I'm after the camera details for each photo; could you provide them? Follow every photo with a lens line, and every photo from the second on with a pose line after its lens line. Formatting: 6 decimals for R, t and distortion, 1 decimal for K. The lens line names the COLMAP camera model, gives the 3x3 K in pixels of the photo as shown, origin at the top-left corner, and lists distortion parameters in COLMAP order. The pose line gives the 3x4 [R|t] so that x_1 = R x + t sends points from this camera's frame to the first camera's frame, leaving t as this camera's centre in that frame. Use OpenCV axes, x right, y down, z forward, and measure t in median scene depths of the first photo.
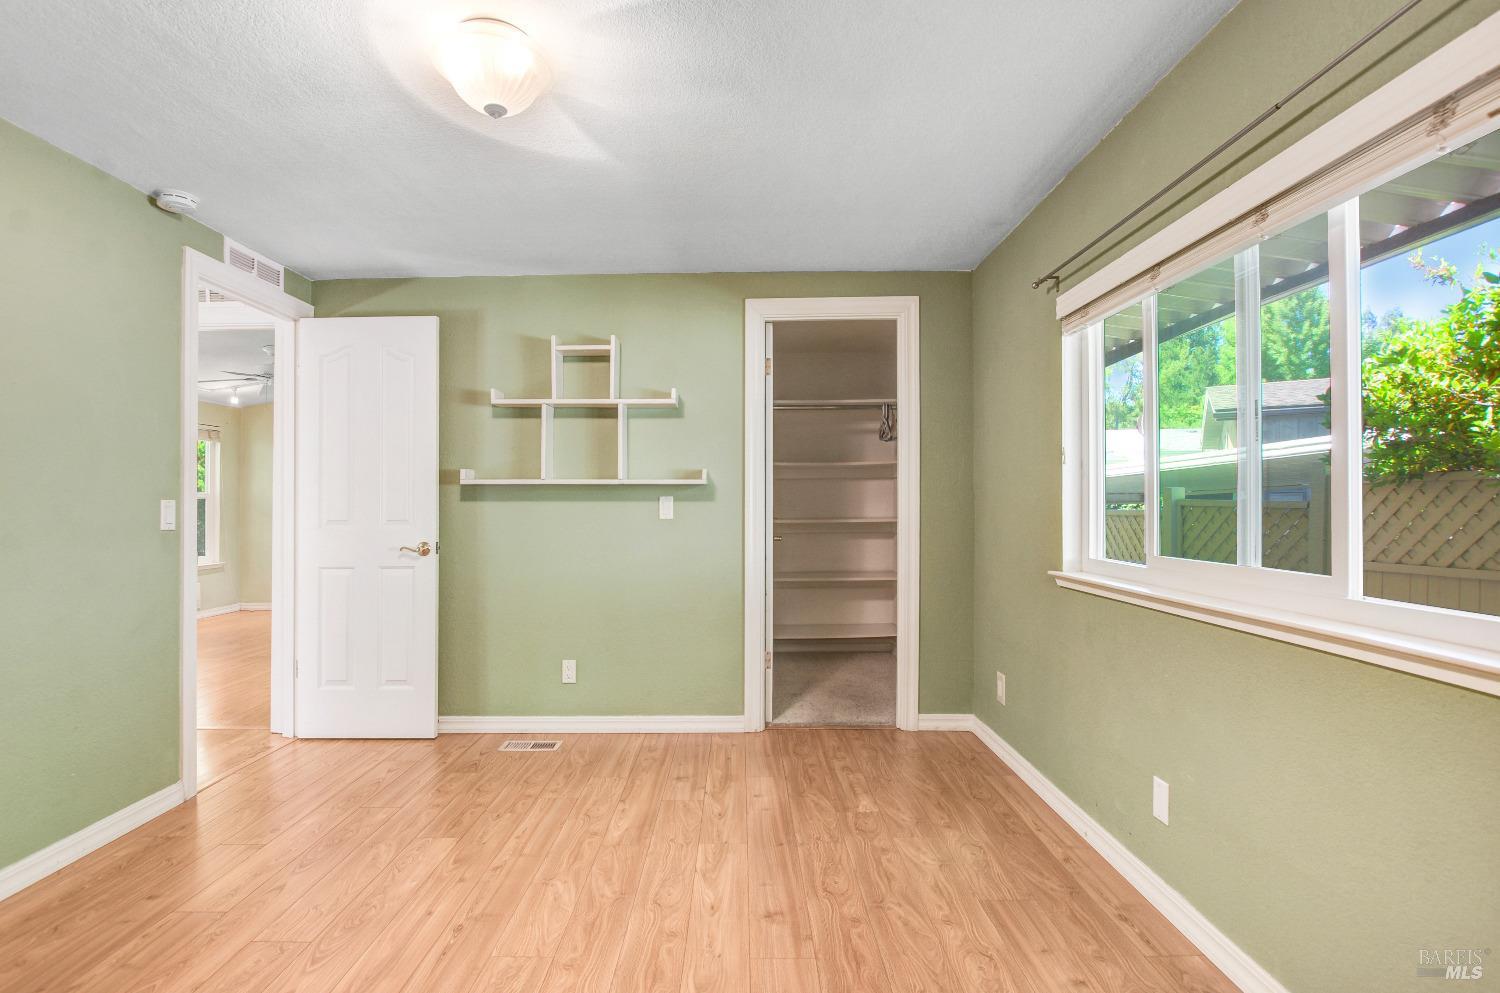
lens RADIAL K [[723.8, 0, 737.3], [0, 723.8, 498.9], [0, 0, 1]] dist [-0.003332, -0.000090]
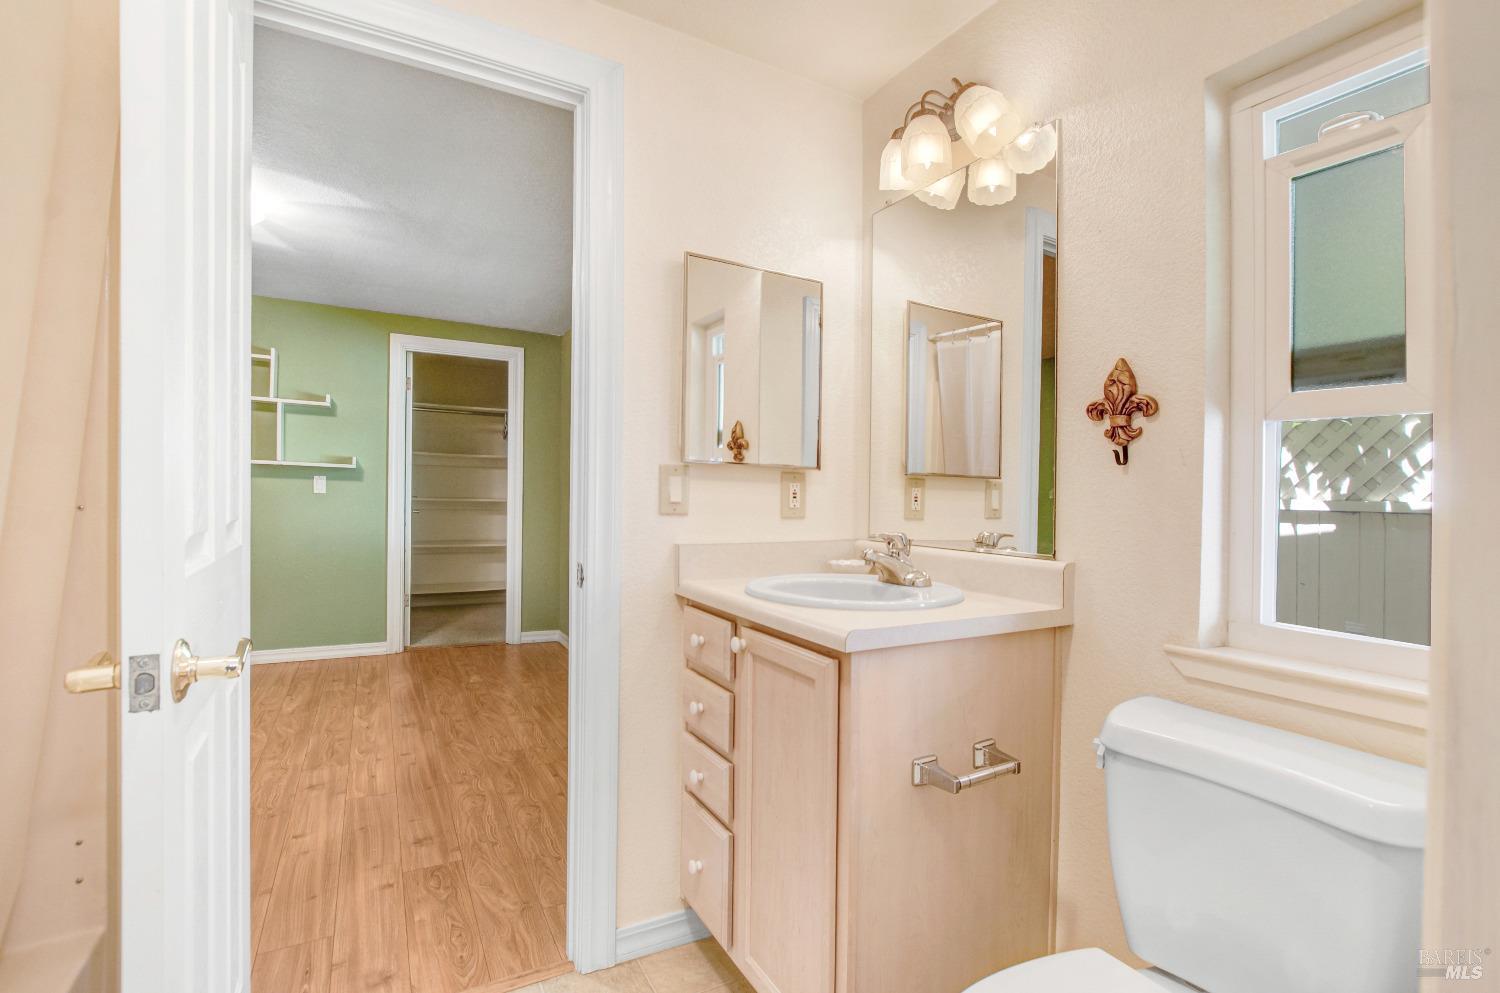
lens RADIAL K [[692.7, 0, 778.2], [0, 692.7, 531.3], [0, 0, 1]] dist [-0.029848, 0.000060]
pose [[0.860800, 0.004863, 0.508921, -0.014407], [-0.040013, 0.997506, 0.058146, -0.009531], [-0.507369, -0.070415, 0.858847, -0.498198]]
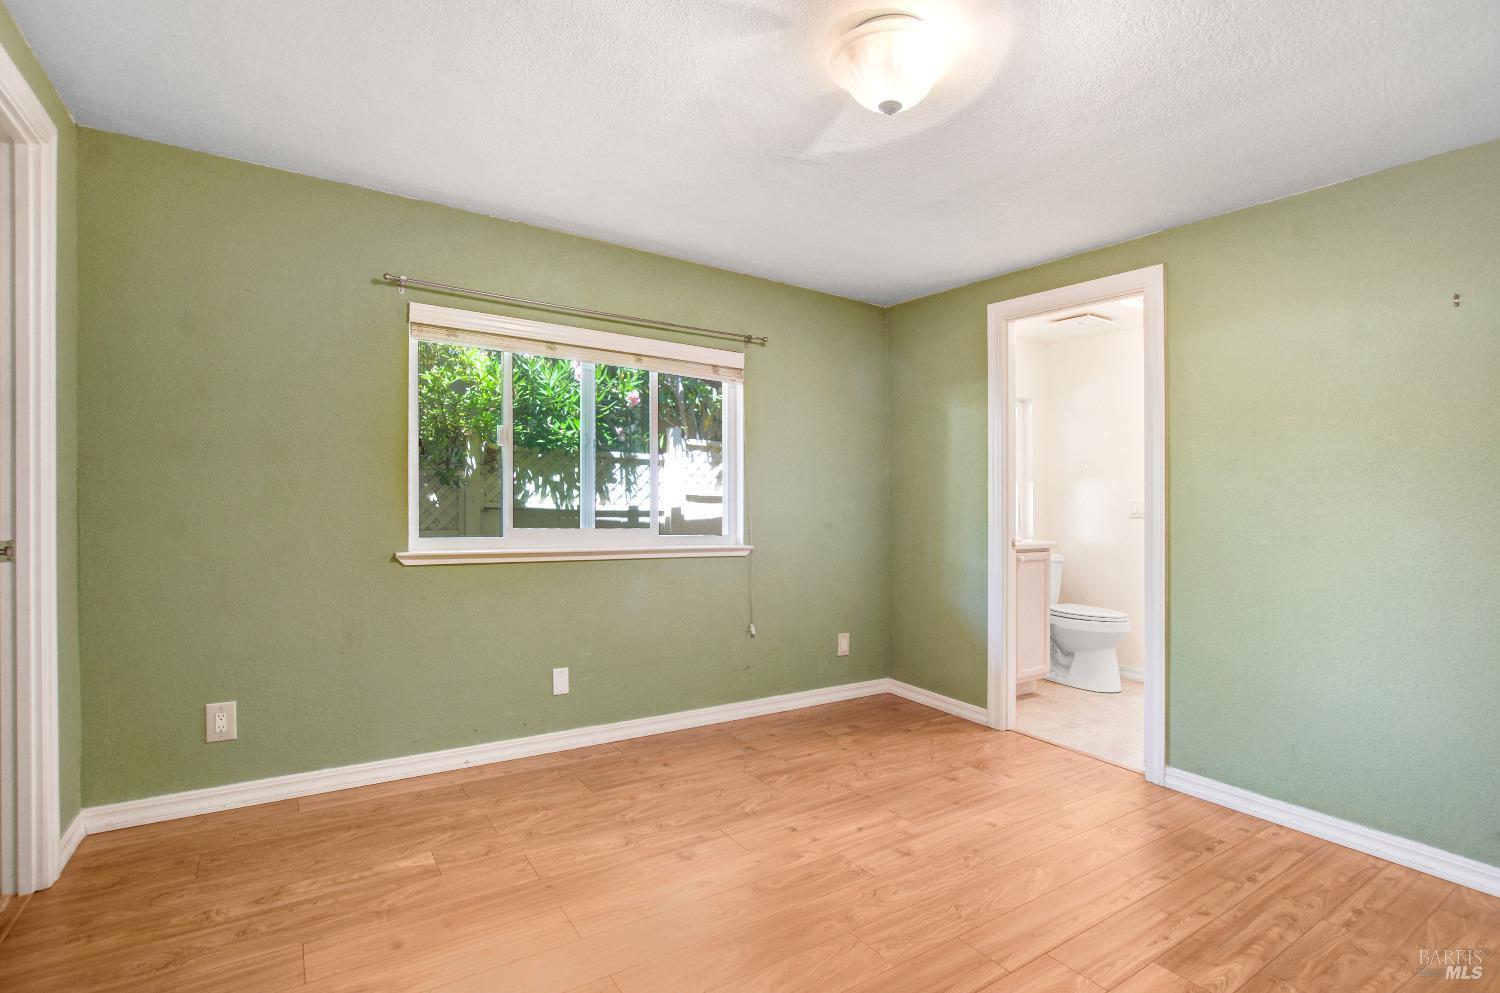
lens RADIAL K [[723.8, 0, 737.3], [0, 723.8, 498.9], [0, 0, 1]] dist [-0.003332, -0.000090]
pose [[-0.559498, -0.005781, 0.828811, -0.566039], [-0.029115, 0.999496, -0.012683, 0.017889], [-0.828320, -0.031227, -0.559384, 0.962730]]
